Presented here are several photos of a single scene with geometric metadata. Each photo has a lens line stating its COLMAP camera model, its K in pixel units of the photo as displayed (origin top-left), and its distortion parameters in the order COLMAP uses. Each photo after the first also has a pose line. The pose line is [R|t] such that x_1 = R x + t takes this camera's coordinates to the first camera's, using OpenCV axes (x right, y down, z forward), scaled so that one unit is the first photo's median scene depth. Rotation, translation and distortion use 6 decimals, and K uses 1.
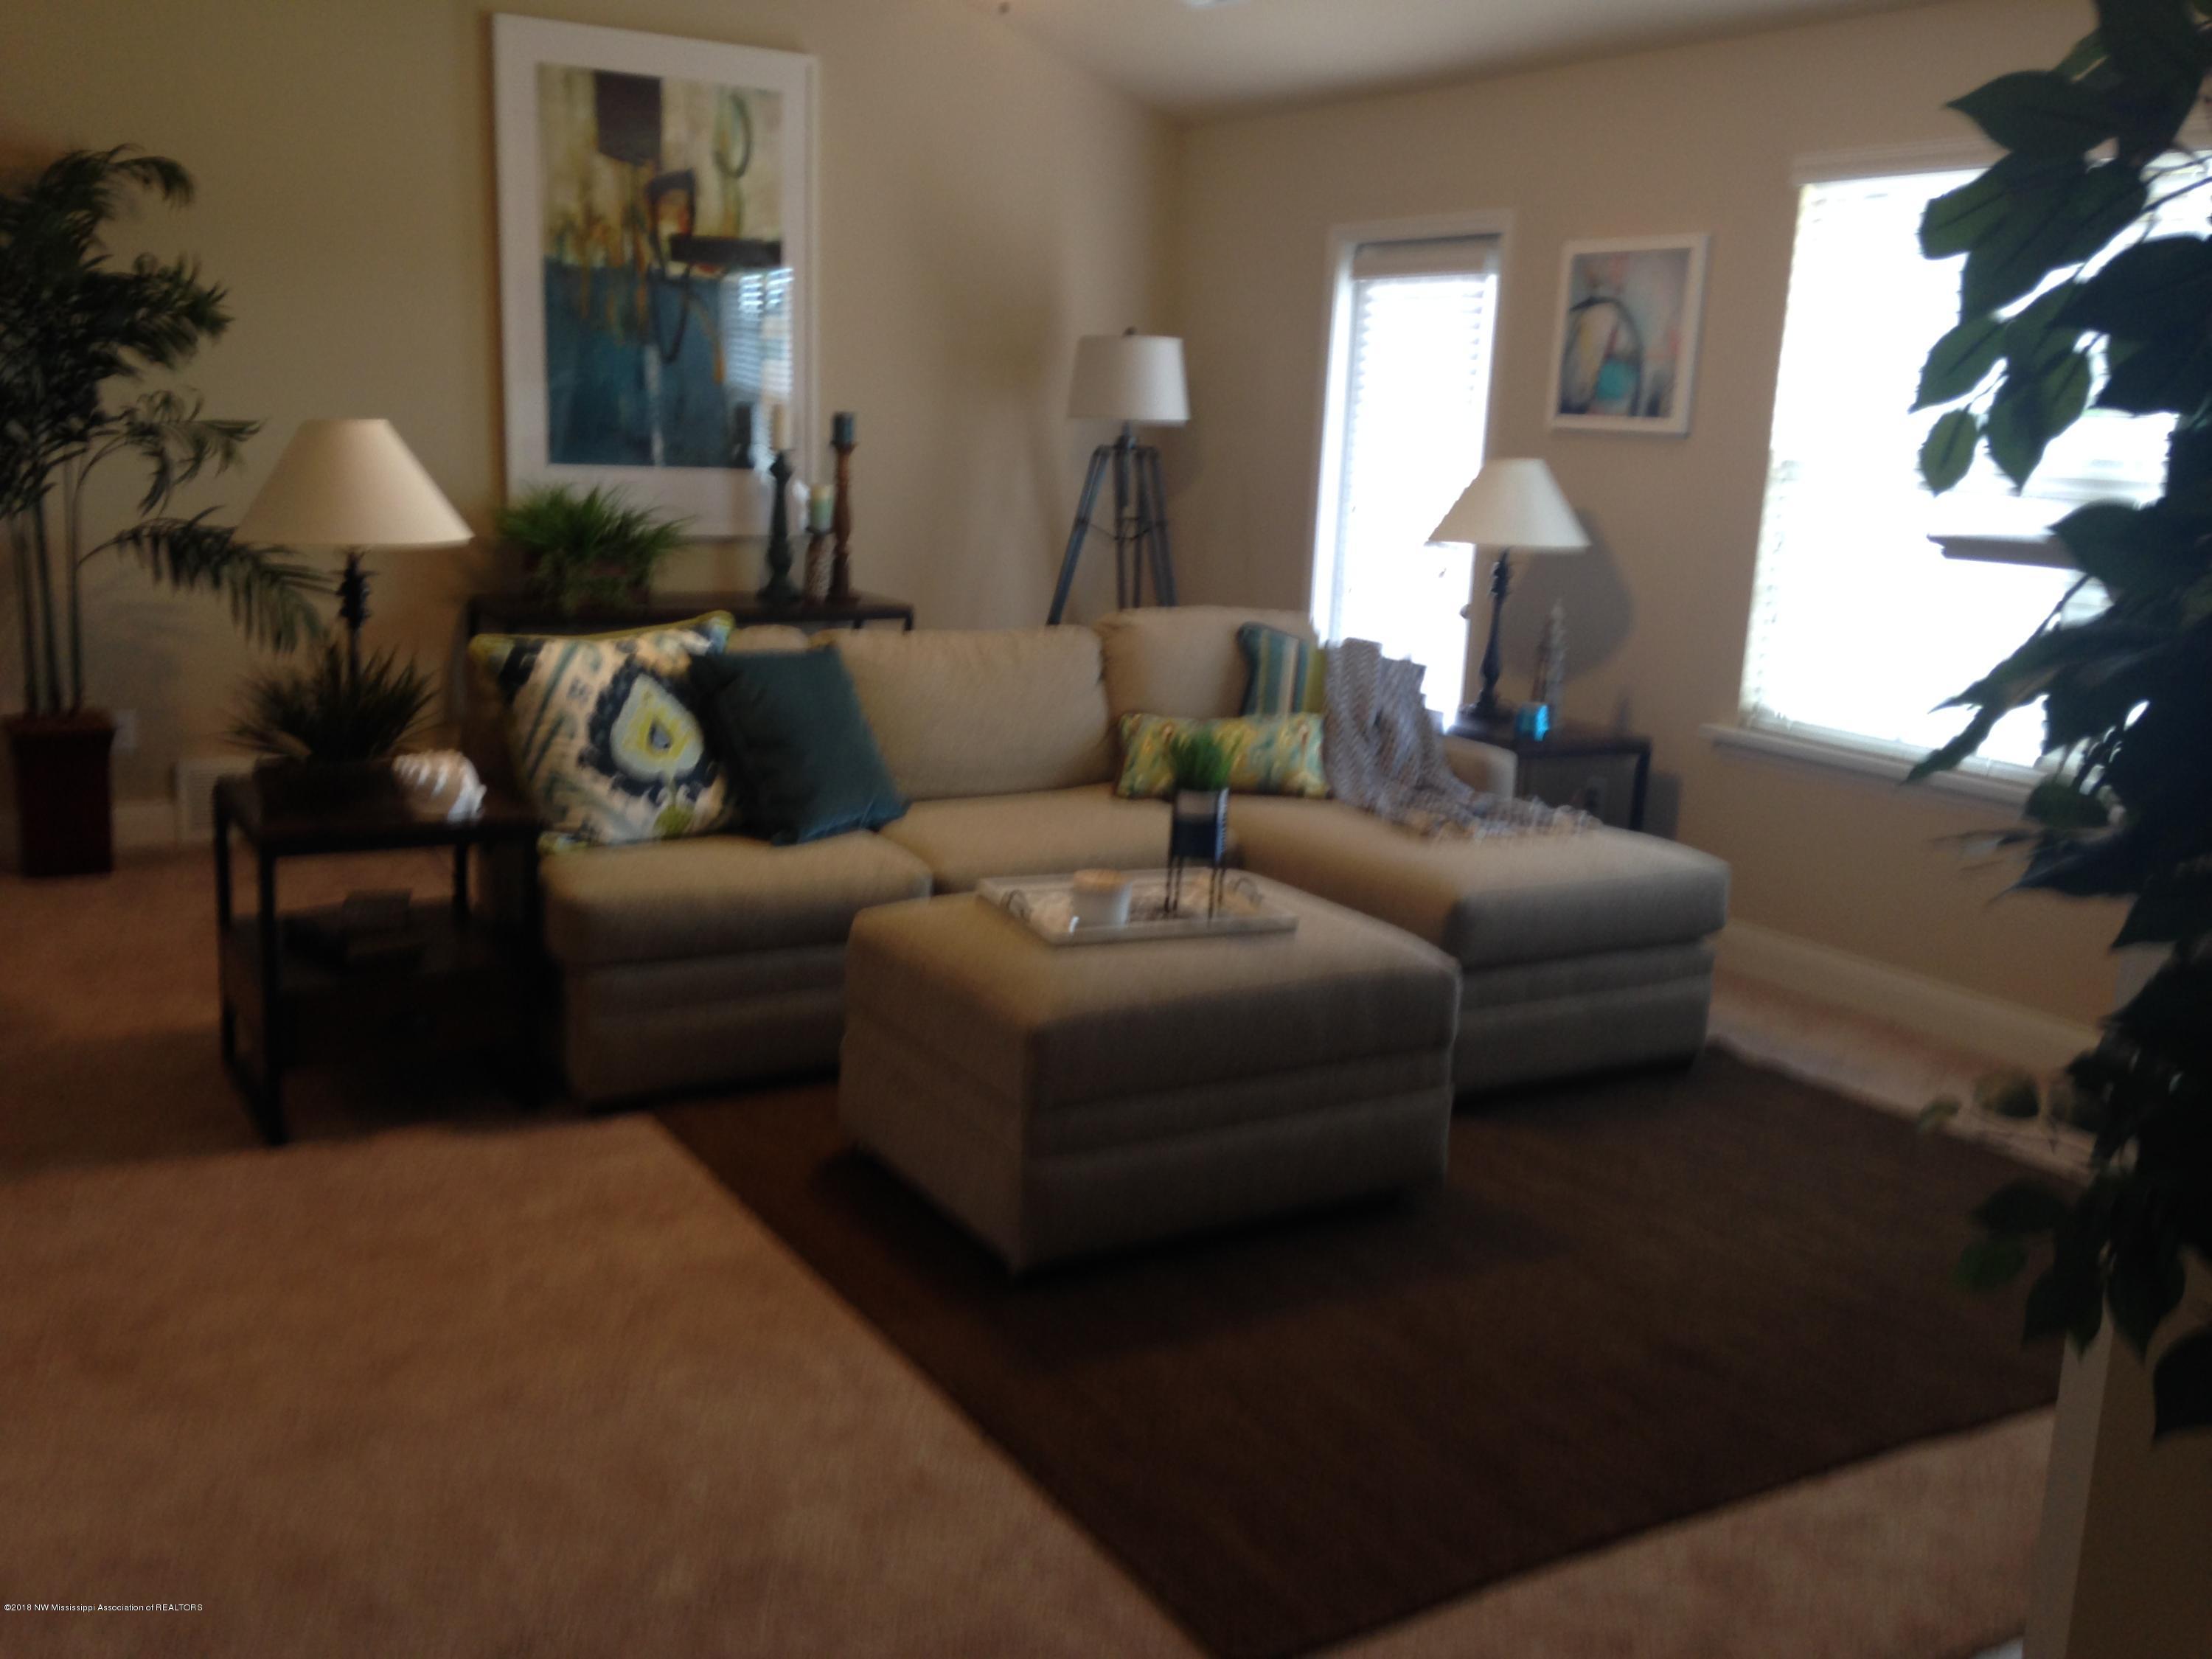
lens RADIAL K [[2031.7, 0, 1087.7], [0, 2031.7, 823.6], [0, 0, 1]] dist [0.091268, 0.000000]
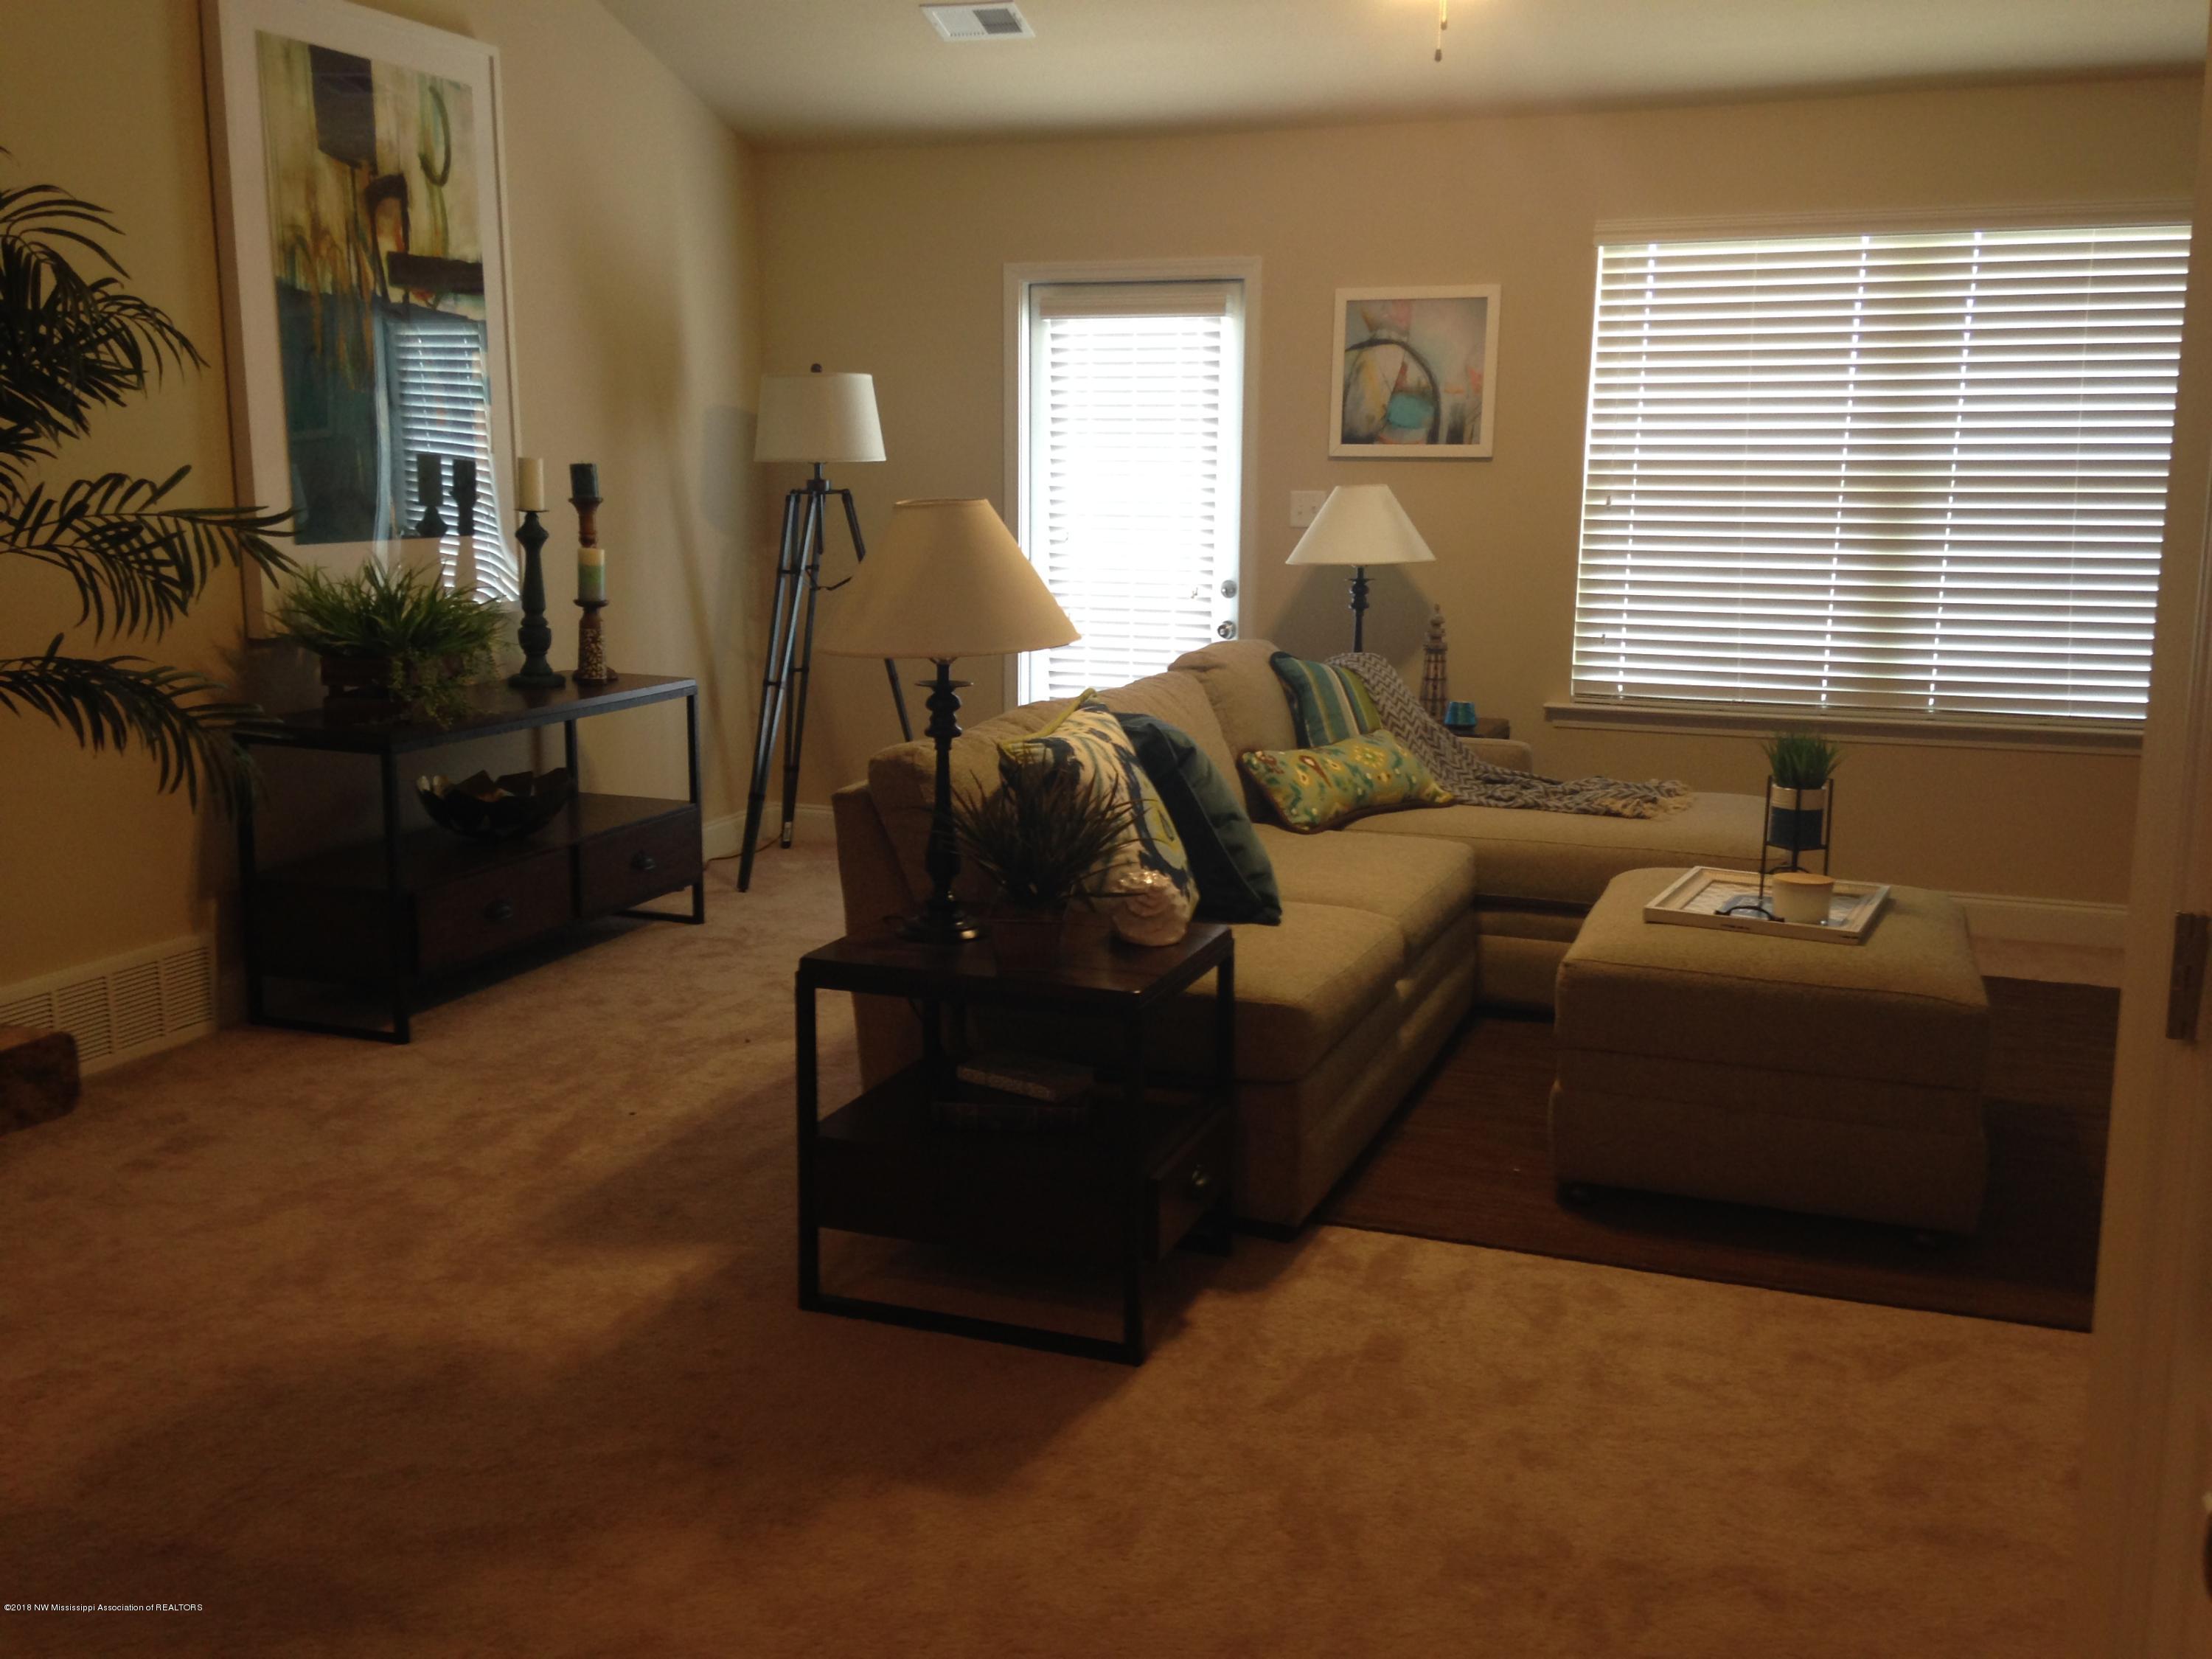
lens RADIAL K [[2031.7, 0, 1054.7], [0, 2031.7, 814.5], [0, 0, 1]] dist [0.091268, 0.000000]
pose [[0.773322, -0.143555, 0.617548, -0.639949], [0.150570, 0.987746, 0.041060, -0.074277], [-0.615875, 0.061232, 0.785461, 0.255767]]
